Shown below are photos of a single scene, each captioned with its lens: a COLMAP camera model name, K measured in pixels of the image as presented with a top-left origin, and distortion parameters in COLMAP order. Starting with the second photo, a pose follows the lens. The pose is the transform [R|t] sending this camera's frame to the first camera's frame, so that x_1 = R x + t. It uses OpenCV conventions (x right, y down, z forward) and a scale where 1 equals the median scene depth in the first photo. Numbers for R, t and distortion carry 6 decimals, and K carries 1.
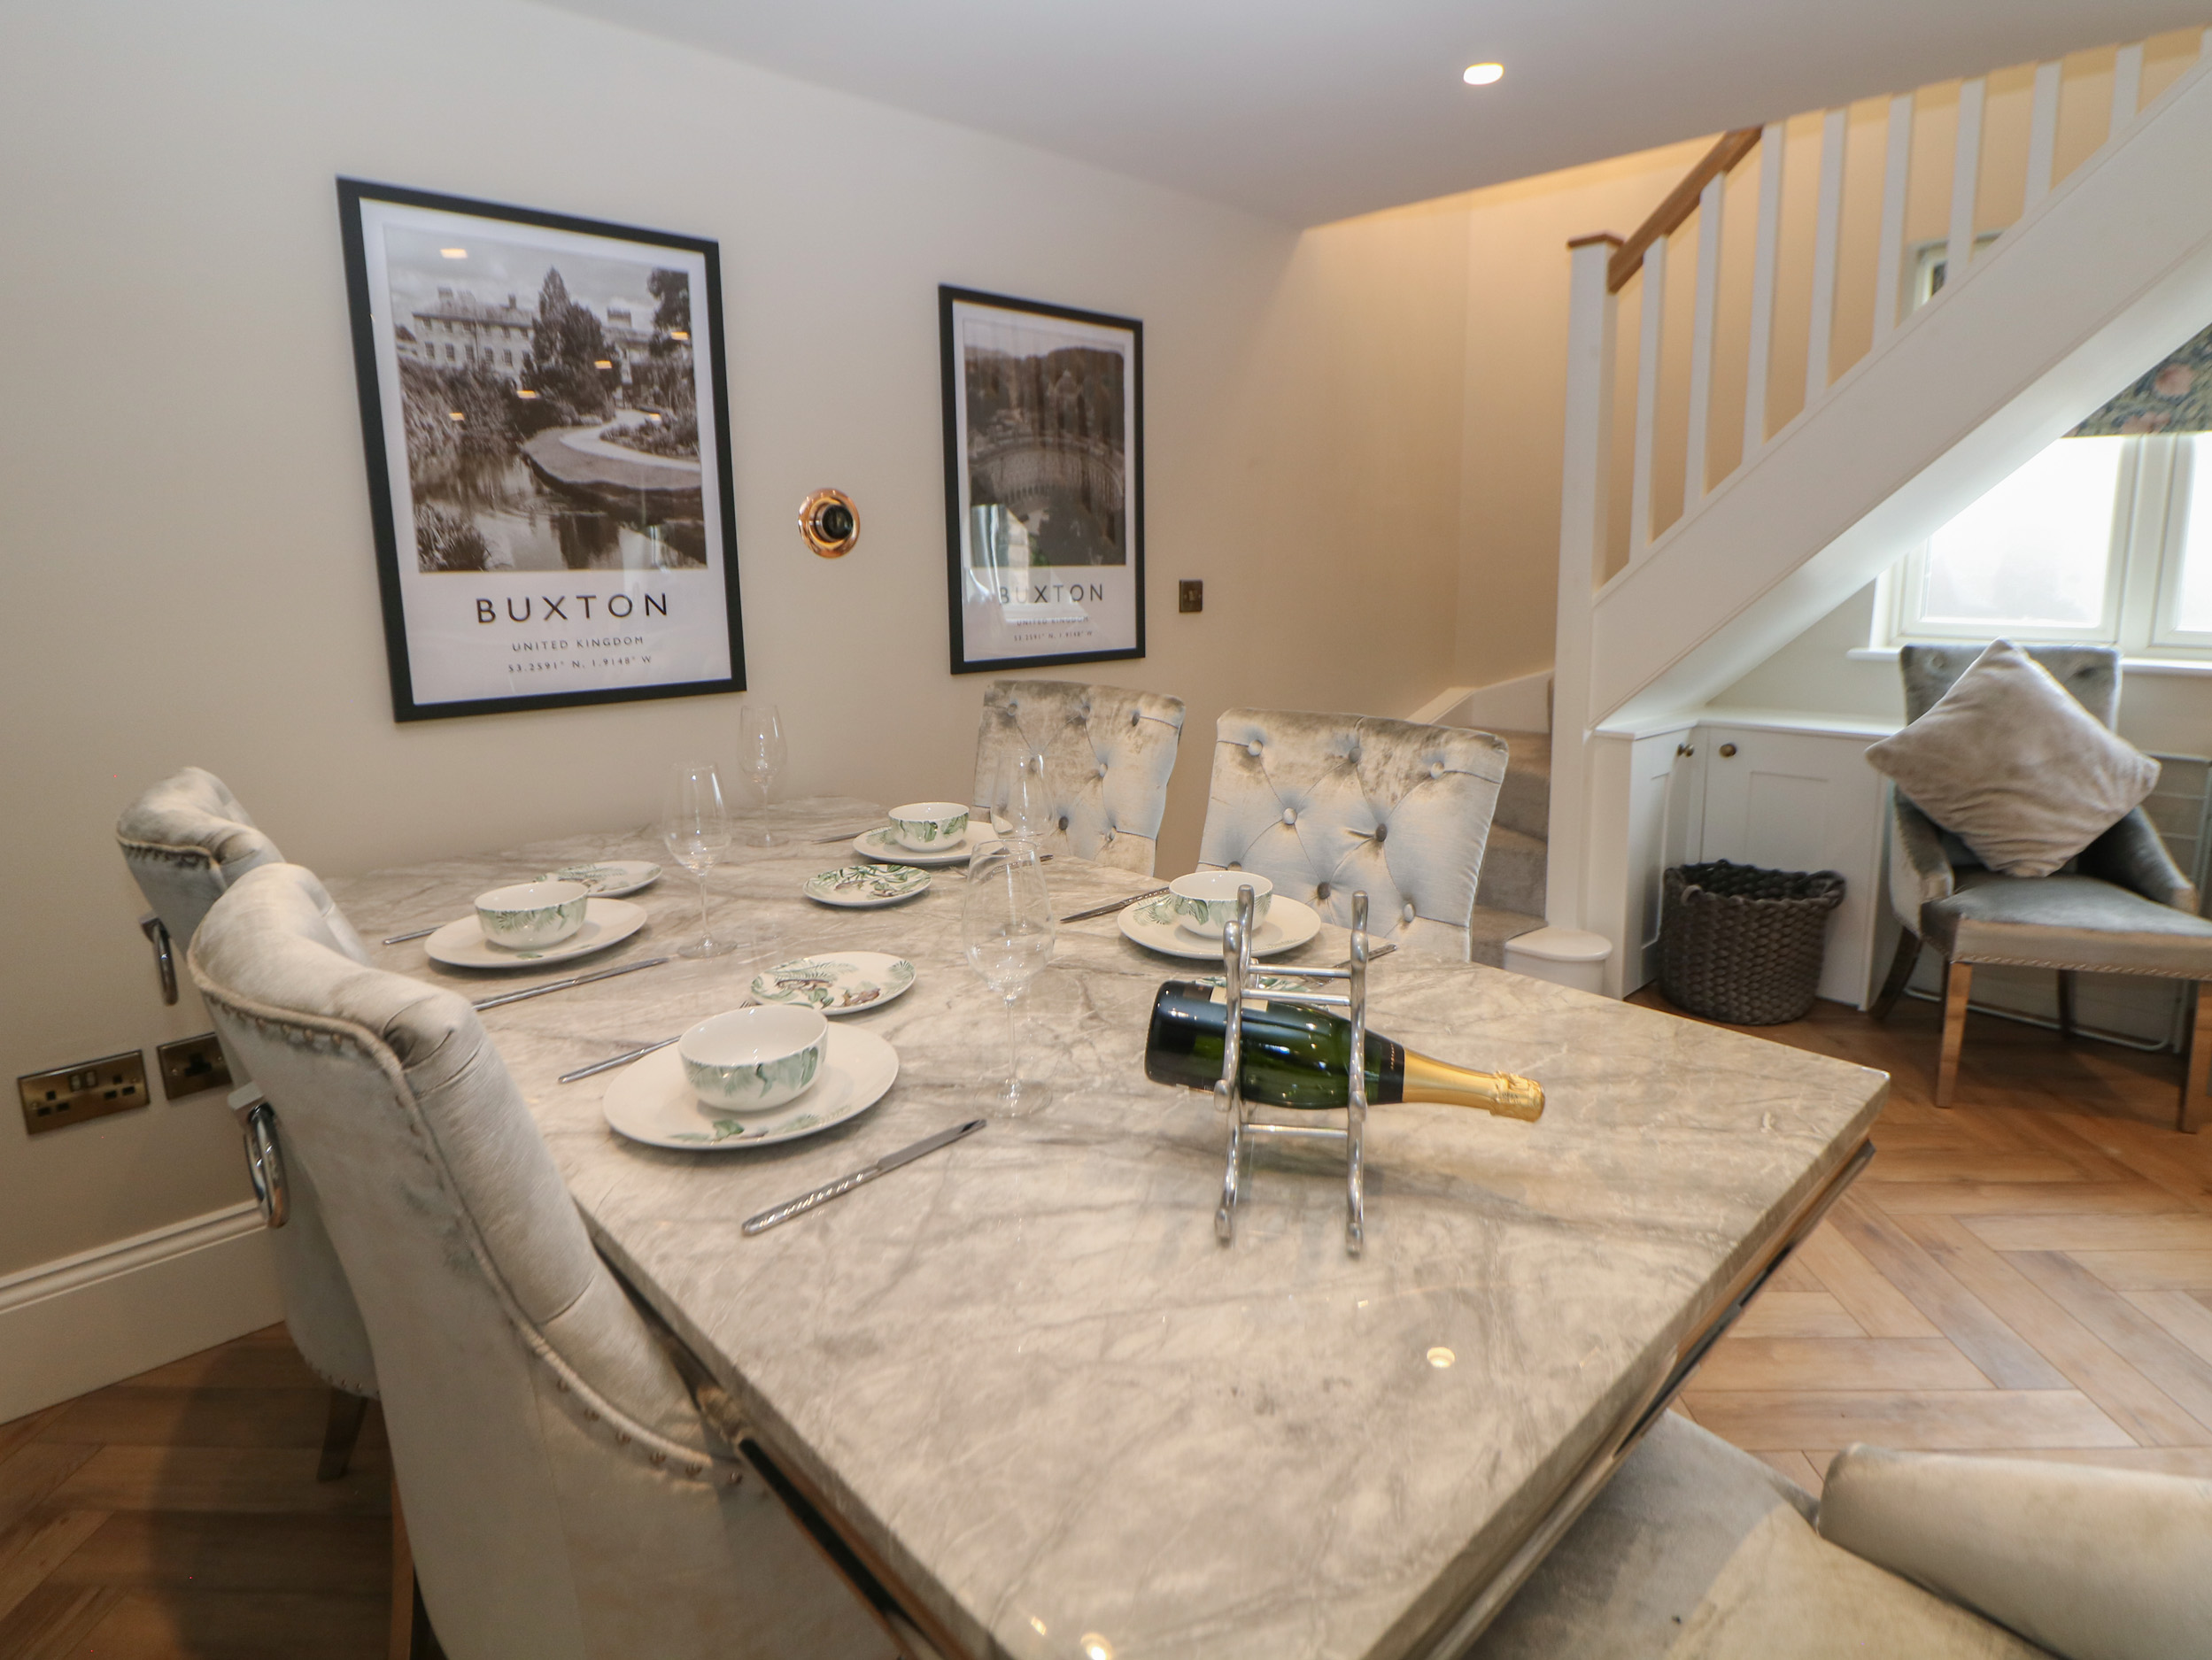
lens RADIAL K [[1185.0, 0, 1122.9], [0, 1185.0, 752.7], [0, 0, 1]] dist [-0.000291, -0.010001]
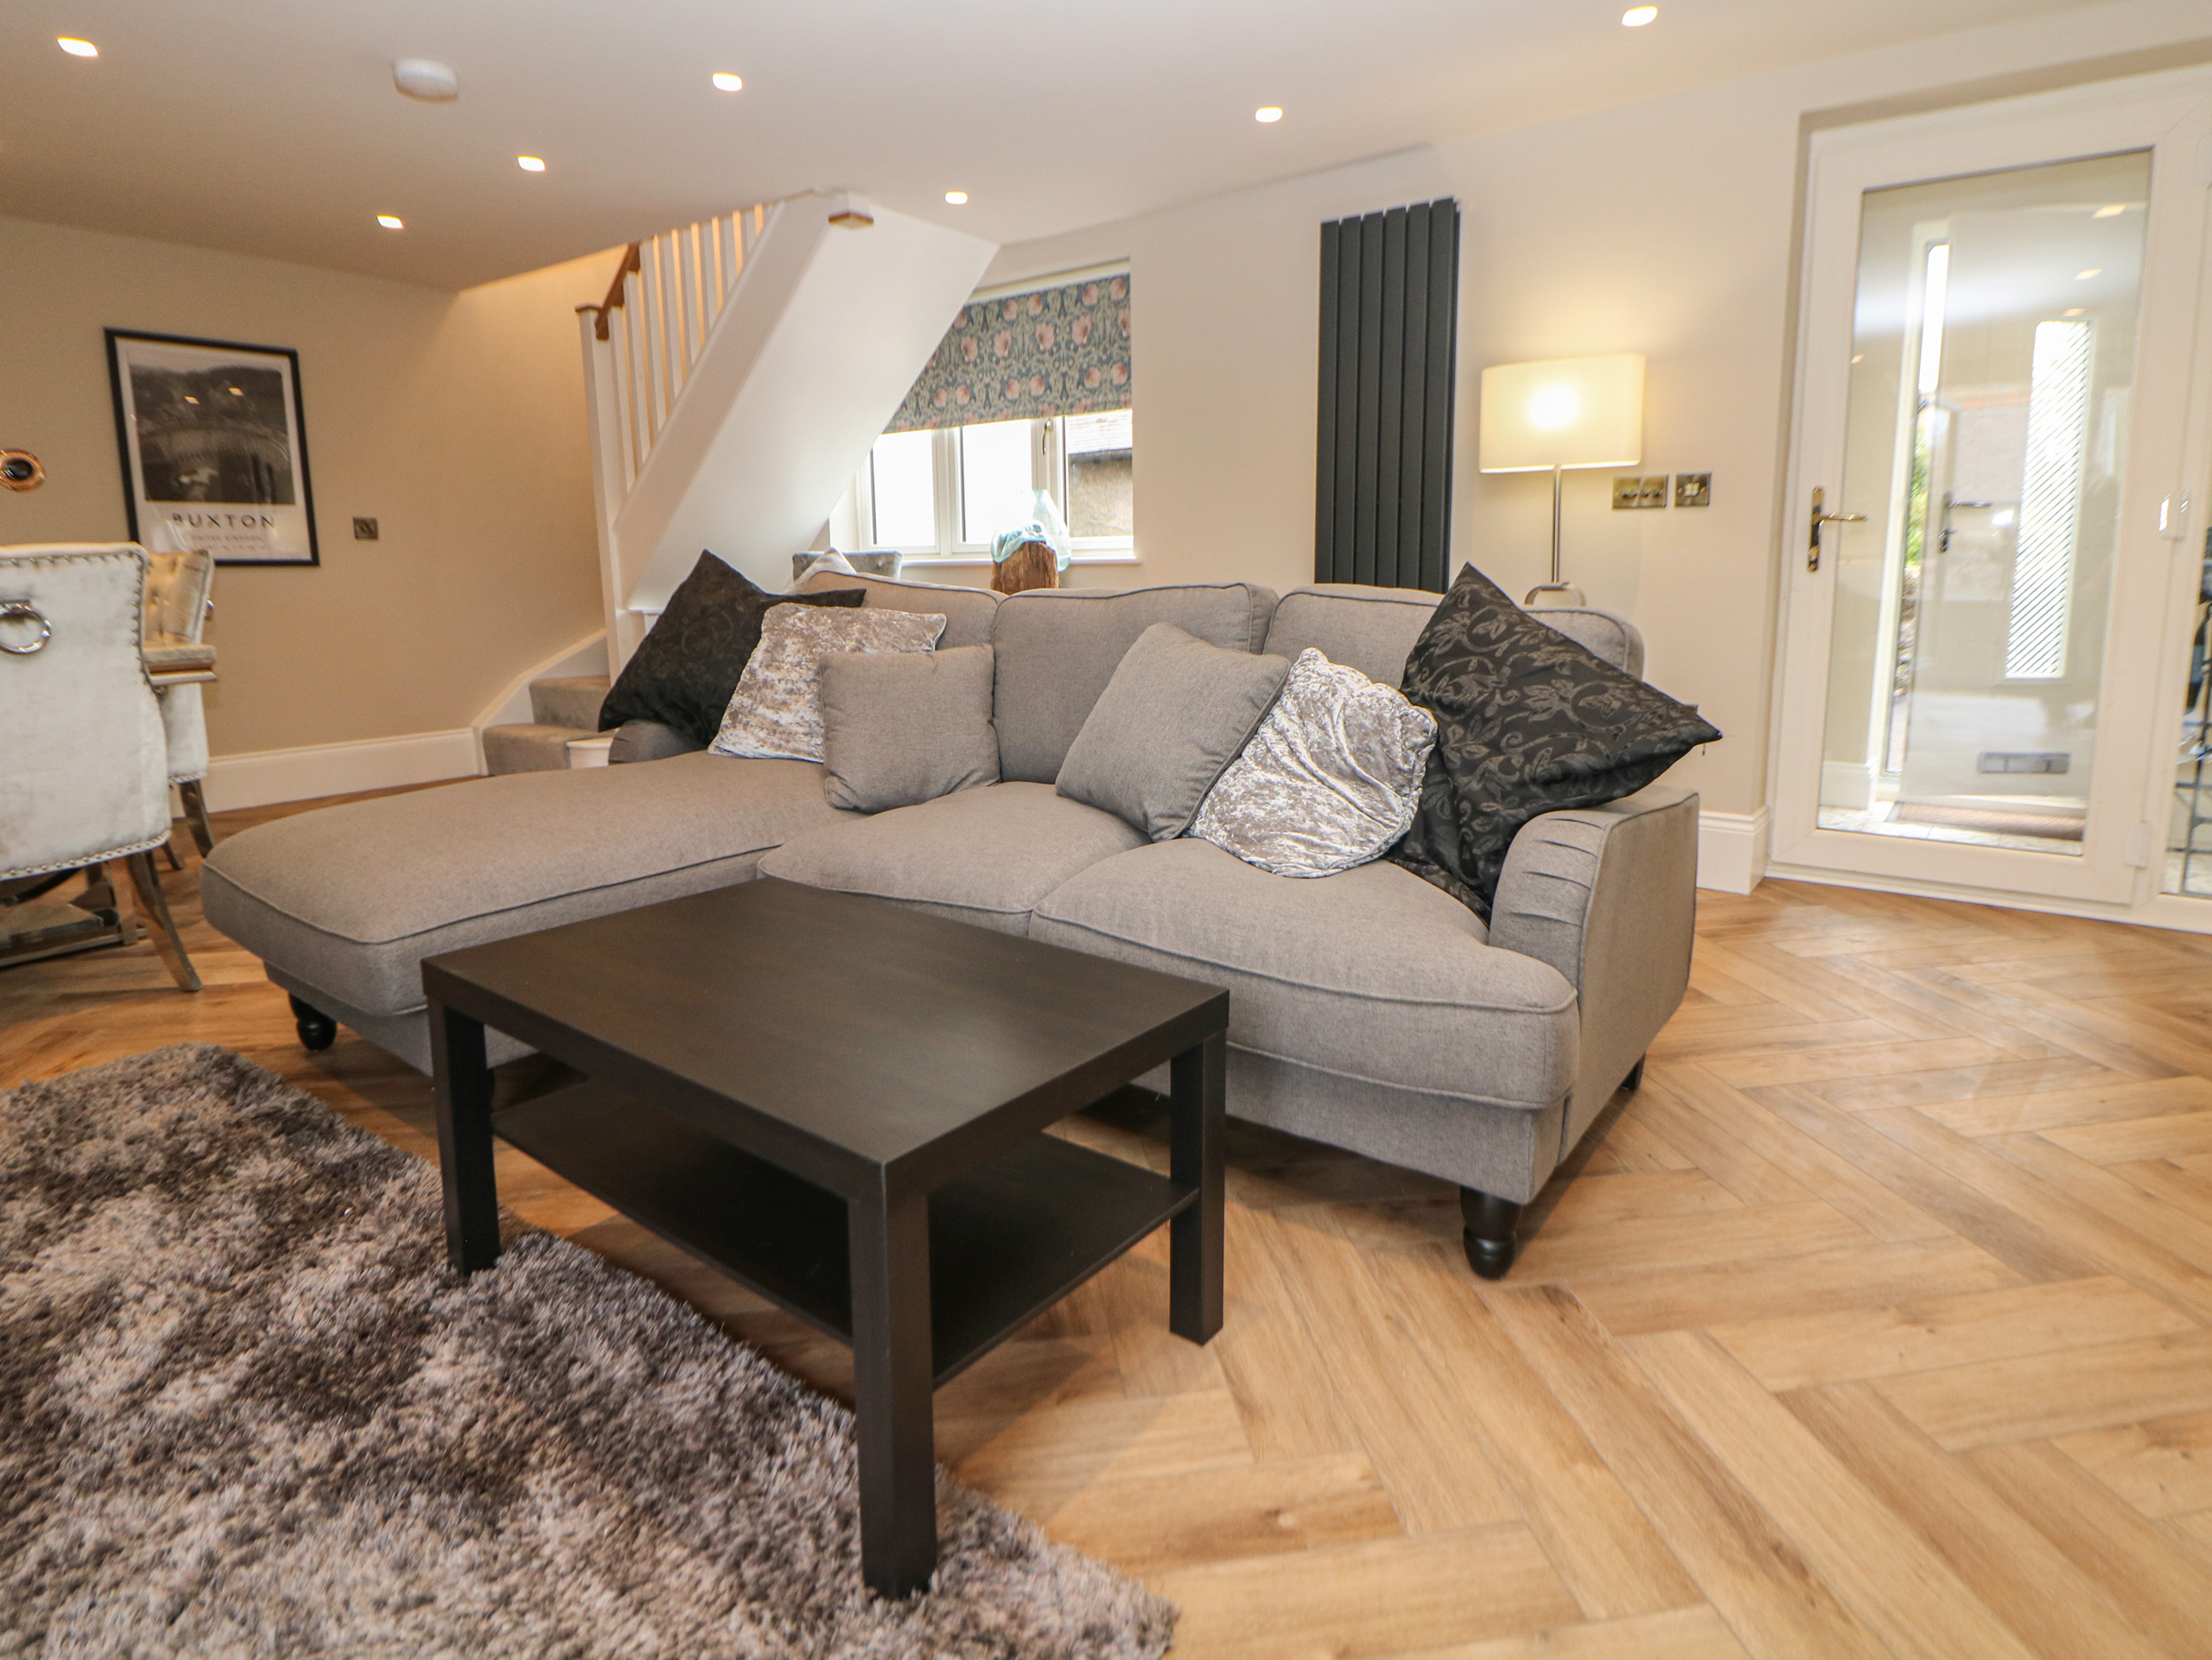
lens RADIAL K [[1185.0, 0, 1122.9], [0, 1185.0, 752.7], [0, 0, 1]] dist [-0.000291, -0.010001]
pose [[0.986641, -0.027905, 0.160503, 0.911207], [0.030349, 0.999457, -0.012798, 0.245399], [-0.160058, 0.017498, 0.986952, -0.786834]]
